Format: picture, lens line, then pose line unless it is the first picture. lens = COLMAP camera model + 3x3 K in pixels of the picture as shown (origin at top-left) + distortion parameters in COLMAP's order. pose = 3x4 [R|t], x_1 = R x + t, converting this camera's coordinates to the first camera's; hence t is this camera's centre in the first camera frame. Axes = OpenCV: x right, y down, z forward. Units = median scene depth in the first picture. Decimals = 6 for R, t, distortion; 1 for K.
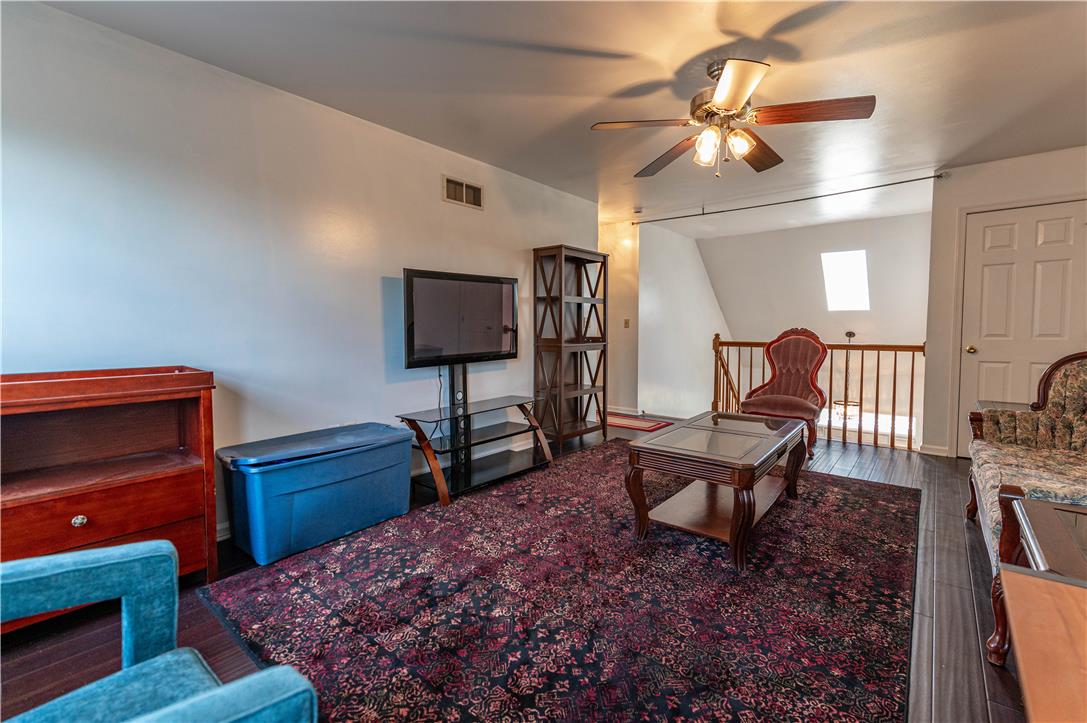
lens RADIAL K [[477.7, 0, 556.2], [0, 477.7, 358.3], [0, 0, 1]] dist [0.001649, -0.000513]
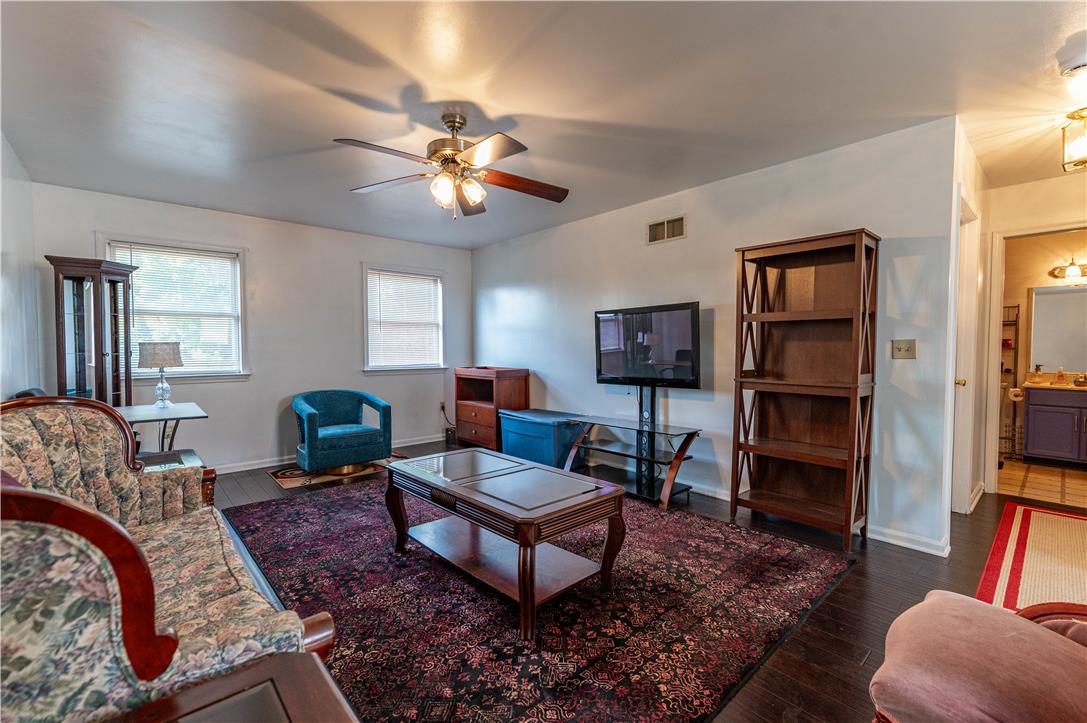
lens RADIAL K [[472.1, 0, 550.1], [0, 472.1, 362.2], [0, 0, 1]] dist [-0.001514, -0.000256]
pose [[-0.164116, 0.036927, -0.985750, 1.077083], [-0.059775, 0.997090, 0.047304, -0.096648], [0.984628, 0.066686, -0.161431, 1.099910]]
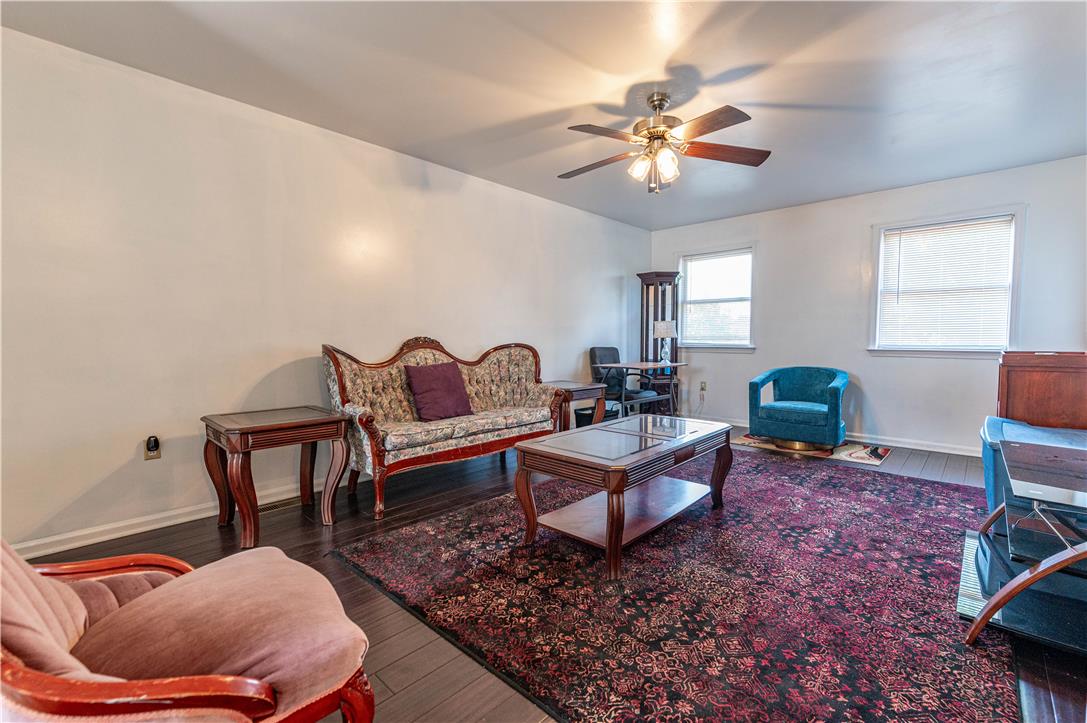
lens RADIAL K [[462.2, 0, 543.5], [0, 462.2, 361.5], [0, 0, 1]] dist [-0.005188, -0.000073]
pose [[-0.996179, -0.001135, 0.087329, 0.402260], [0.009131, 0.993081, 0.117073, -0.088646], [-0.086857, 0.117423, -0.989276, 1.699189]]
